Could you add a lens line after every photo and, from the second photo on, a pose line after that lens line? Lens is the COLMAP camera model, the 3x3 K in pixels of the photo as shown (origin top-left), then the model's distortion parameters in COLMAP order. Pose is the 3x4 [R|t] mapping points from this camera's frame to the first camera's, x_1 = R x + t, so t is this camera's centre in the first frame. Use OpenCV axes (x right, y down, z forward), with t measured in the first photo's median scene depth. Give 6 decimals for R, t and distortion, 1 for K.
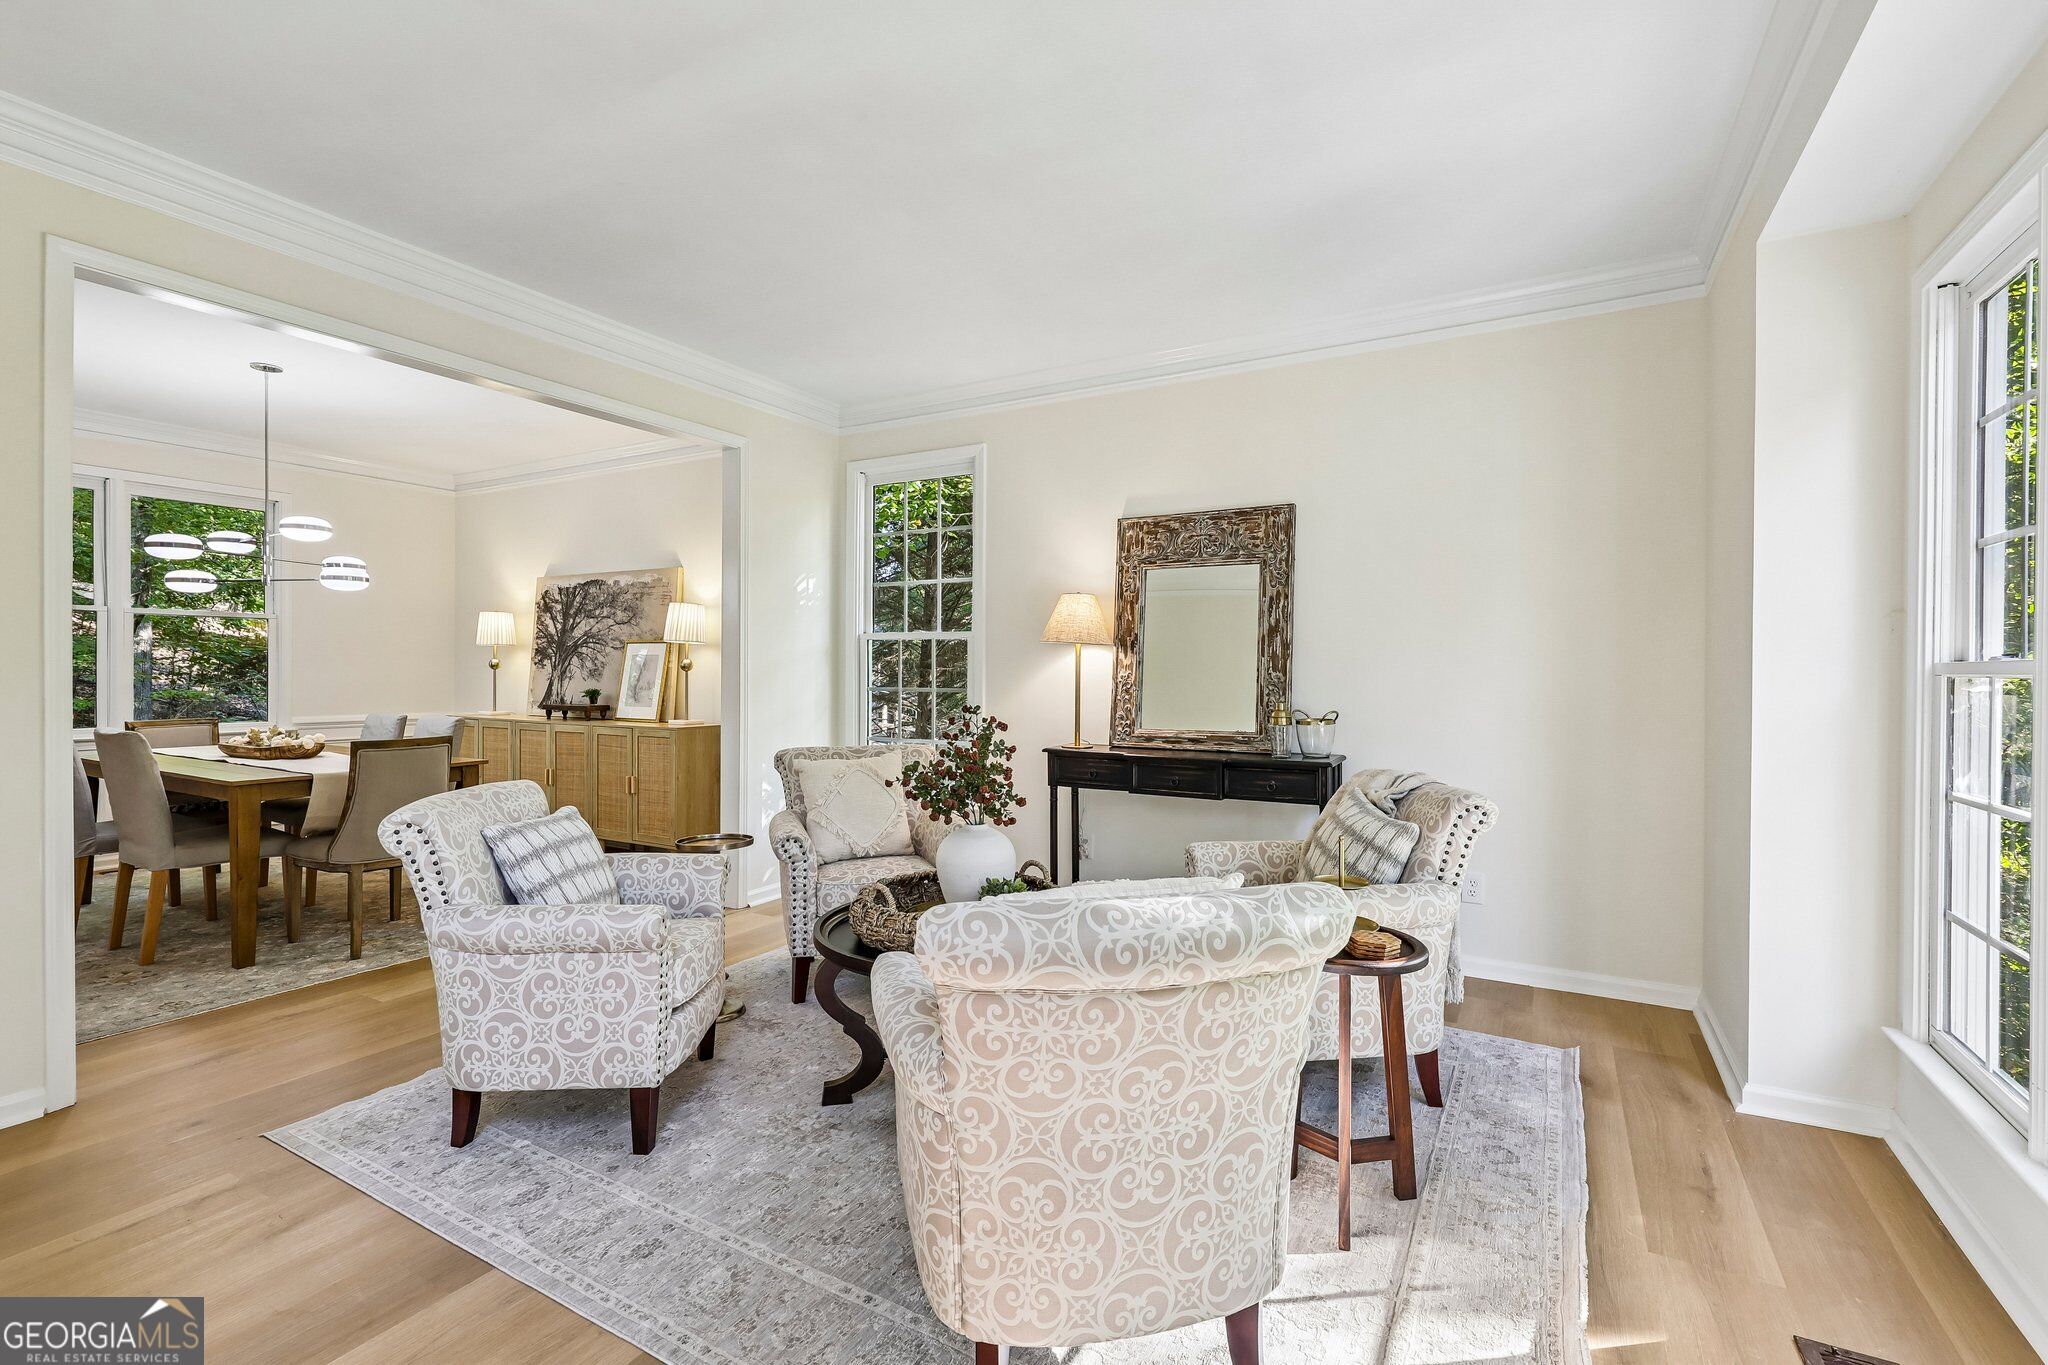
lens RADIAL K [[924.9, 0, 1027.0], [0, 924.9, 672.8], [0, 0, 1]] dist [0.001547, 0.000380]
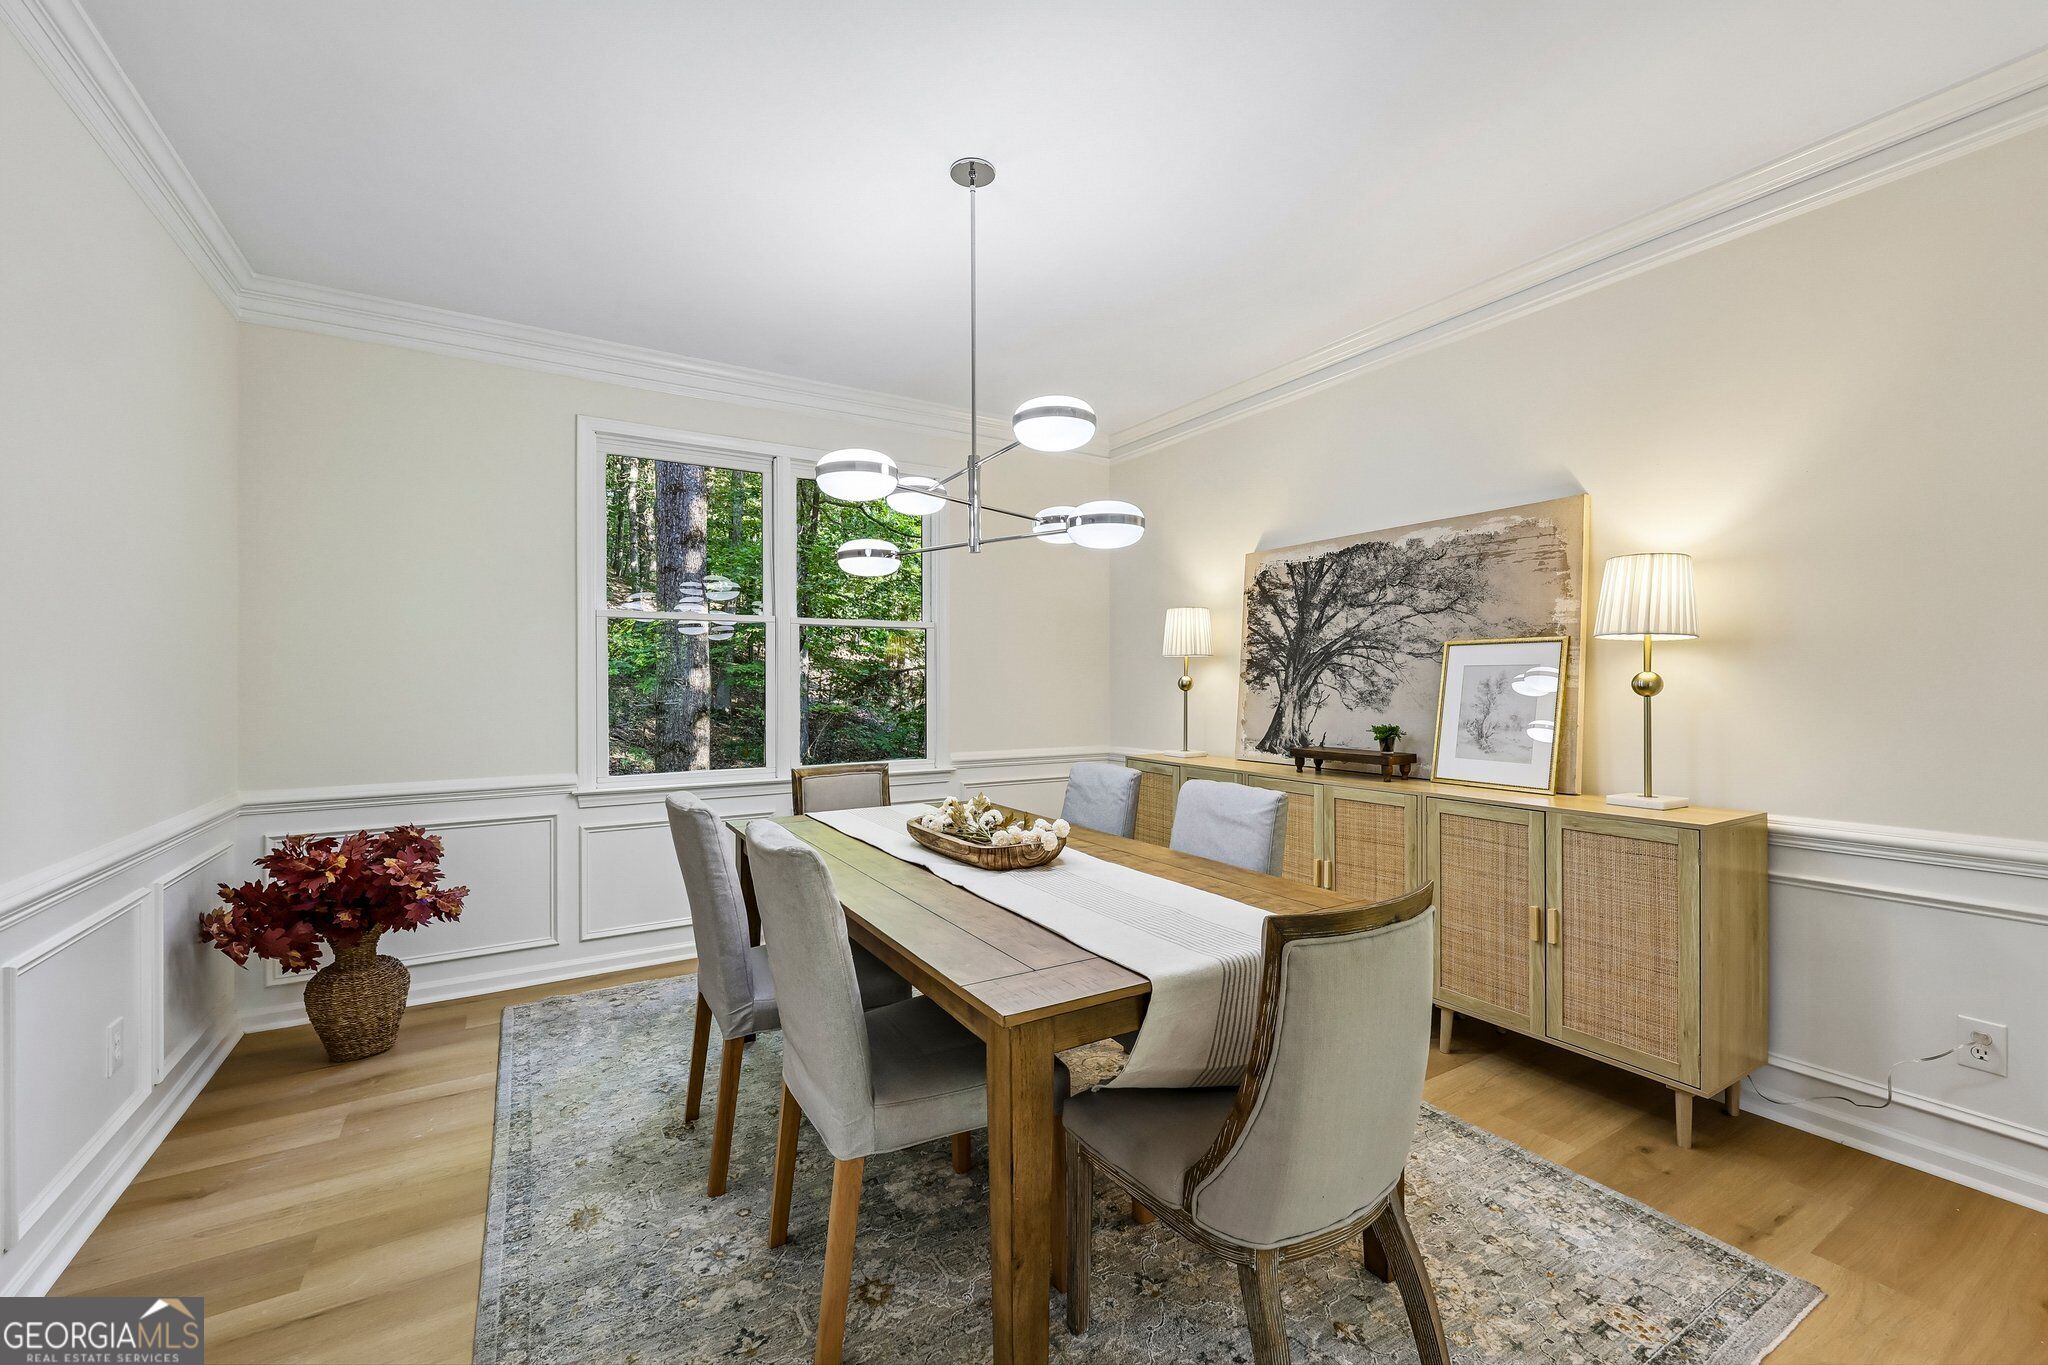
lens RADIAL K [[834.0, 0, 1013.2], [0, 834.0, 682.5], [0, 0, 1]] dist [0.002788, -0.000039]
pose [[0.870014, -0.006052, -0.492990, -0.413649], [0.003701, 0.999977, -0.005744, -0.007535], [0.493013, 0.003172, 0.870016, 0.426908]]
